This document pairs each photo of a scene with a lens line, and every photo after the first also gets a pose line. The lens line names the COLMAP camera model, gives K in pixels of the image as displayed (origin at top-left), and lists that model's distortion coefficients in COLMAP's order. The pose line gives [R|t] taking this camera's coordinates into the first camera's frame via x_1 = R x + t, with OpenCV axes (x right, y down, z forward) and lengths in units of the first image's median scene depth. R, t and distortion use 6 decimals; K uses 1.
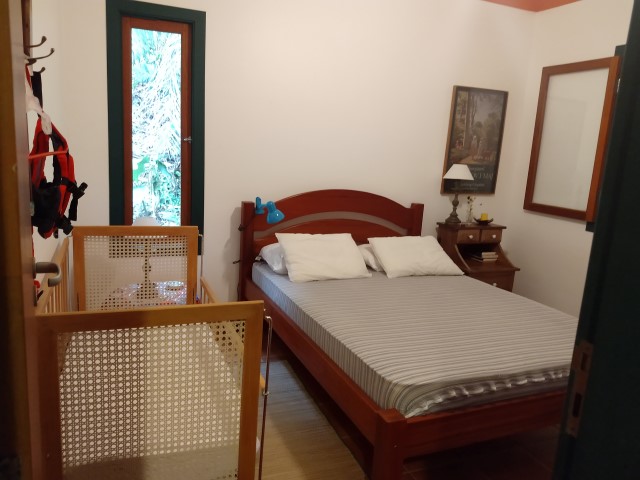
lens RADIAL K [[495.2, 0, 320.0], [0, 495.2, 240.0], [0, 0, 1]] dist [0.077147, -0.158943]
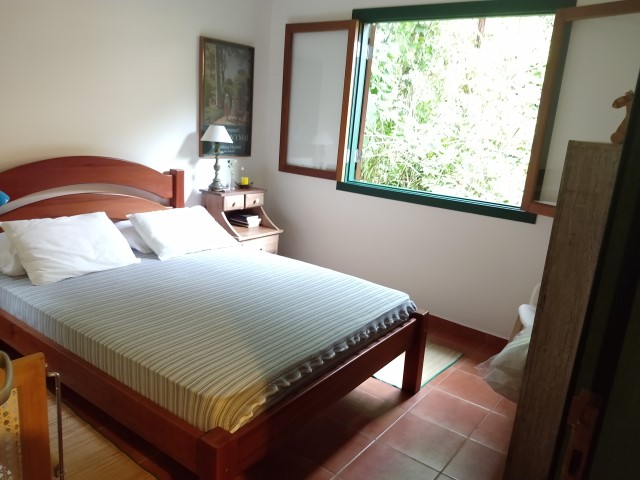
lens RADIAL K [[495.2, 0, 320.0], [0, 495.2, 240.0], [0, 0, 1]] dist [0.077147, -0.158943]
pose [[0.859512, -0.114361, 0.498157, -0.039581], [0.071112, 0.991924, 0.105019, -0.023477], [-0.506144, -0.054840, 0.860704, 0.093974]]
